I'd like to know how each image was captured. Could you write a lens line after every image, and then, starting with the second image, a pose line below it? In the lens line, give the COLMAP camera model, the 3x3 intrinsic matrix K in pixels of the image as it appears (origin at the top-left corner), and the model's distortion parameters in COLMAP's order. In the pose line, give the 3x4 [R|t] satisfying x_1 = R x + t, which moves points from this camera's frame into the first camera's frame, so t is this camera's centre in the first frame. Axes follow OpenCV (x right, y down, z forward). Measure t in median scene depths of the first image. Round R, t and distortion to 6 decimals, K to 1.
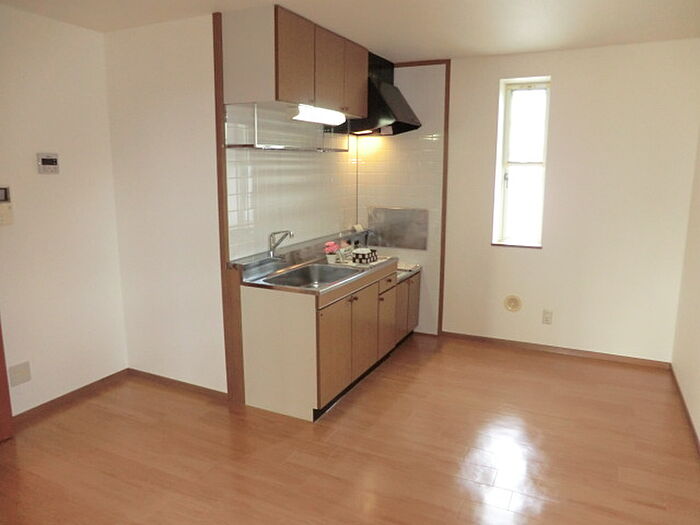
lens RADIAL K [[507.2, 0, 354.0], [0, 507.2, 256.4], [0, 0, 1]] dist [-0.096476, 0.091007]
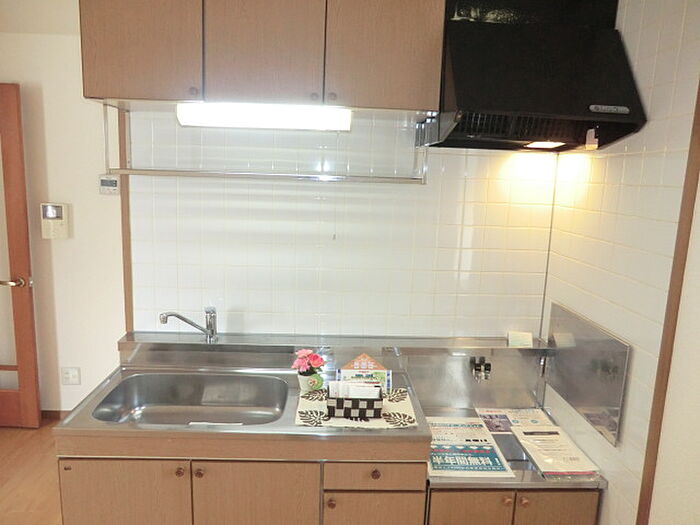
lens RADIAL K [[507.2, 0, 354.0], [0, 507.2, 256.4], [0, 0, 1]] dist [-0.096476, 0.091007]
pose [[0.490333, 0.152863, -0.858025, 0.423625], [-0.196048, 0.978612, 0.062311, -0.169463], [0.849199, 0.137661, 0.509814, 0.761989]]
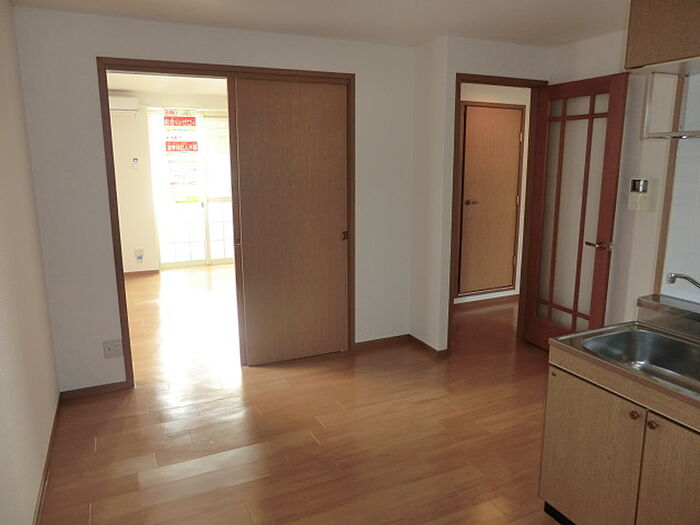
lens RADIAL K [[507.2, 0, 354.0], [0, 507.2, 256.4], [0, 0, 1]] dist [-0.096476, 0.091007]
pose [[-0.616686, 0.150297, -0.772728, 0.491047], [-0.141528, 0.944443, 0.296645, -0.164034], [0.774382, 0.292299, -0.561153, 0.889917]]
